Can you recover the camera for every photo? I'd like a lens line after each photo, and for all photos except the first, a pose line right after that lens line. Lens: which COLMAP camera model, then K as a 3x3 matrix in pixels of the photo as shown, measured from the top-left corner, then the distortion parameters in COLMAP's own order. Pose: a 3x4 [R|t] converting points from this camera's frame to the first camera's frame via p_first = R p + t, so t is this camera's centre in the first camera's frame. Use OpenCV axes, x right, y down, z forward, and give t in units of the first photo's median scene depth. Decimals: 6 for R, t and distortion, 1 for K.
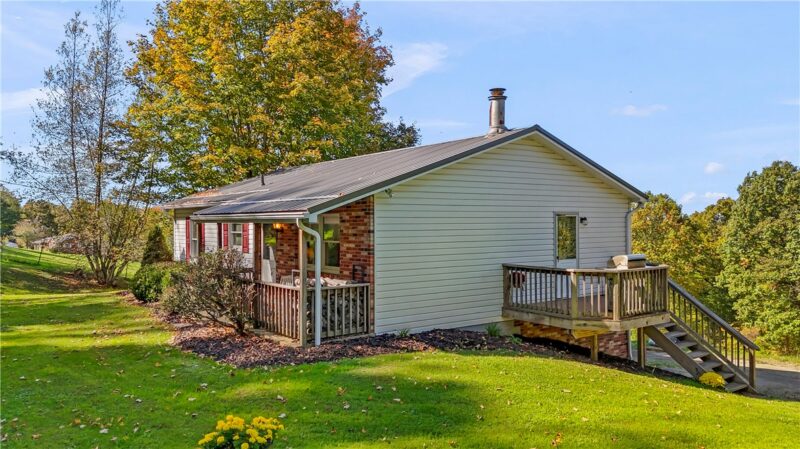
lens RADIAL K [[566.7, 0, 398.3], [0, 566.7, 231.6], [0, 0, 1]] dist [0.040809, -0.007219]
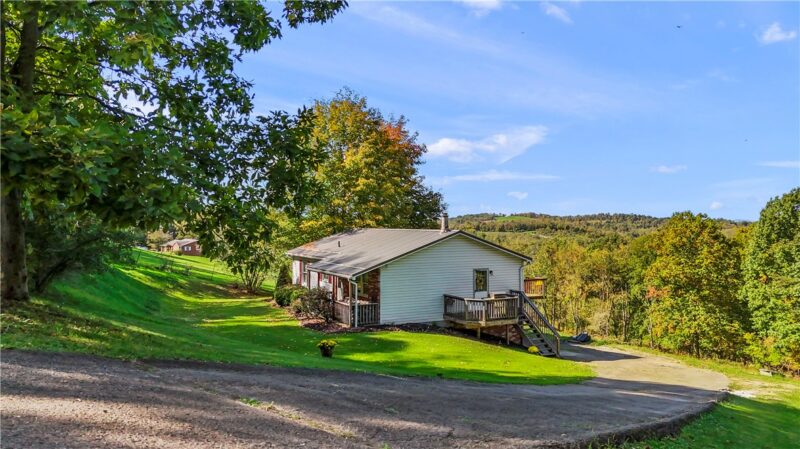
lens RADIAL K [[566.7, 0, 403.0], [0, 566.7, 222.1], [0, 0, 1]] dist [0.040809, -0.007219]
pose [[0.989663, 0.004382, -0.143343, 0.288780], [-0.006688, 0.999856, -0.015608, -0.157097], [0.143254, 0.016405, 0.989550, -1.008685]]
